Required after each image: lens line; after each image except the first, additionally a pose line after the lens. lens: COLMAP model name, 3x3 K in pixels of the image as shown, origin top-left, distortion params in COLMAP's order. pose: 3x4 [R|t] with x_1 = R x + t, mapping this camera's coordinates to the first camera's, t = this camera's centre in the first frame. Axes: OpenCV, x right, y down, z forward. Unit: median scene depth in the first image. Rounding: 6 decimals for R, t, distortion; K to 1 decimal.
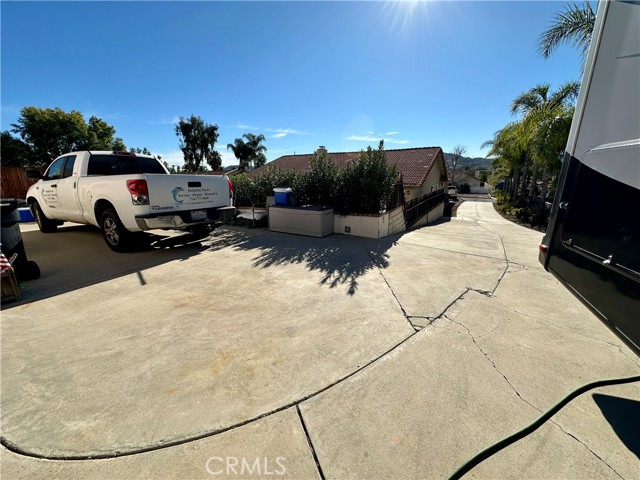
lens RADIAL K [[253.7, 0, 320.0], [0, 253.7, 240.0], [0, 0, 1]] dist [-0.003358, -0.000291]
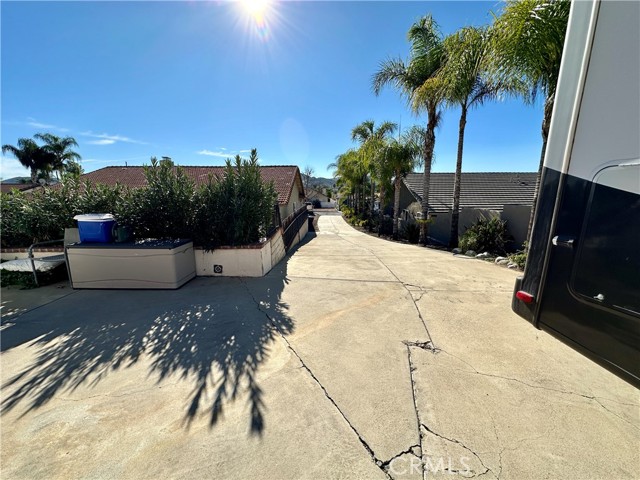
lens RADIAL K [[253.7, 0, 320.0], [0, 253.7, 240.0], [0, 0, 1]] dist [-0.003358, -0.000291]
pose [[0.860428, -0.088956, 0.501748, 0.004774], [0.120212, 0.992288, -0.030221, -0.063123], [-0.495190, 0.086319, 0.864486, 0.226040]]
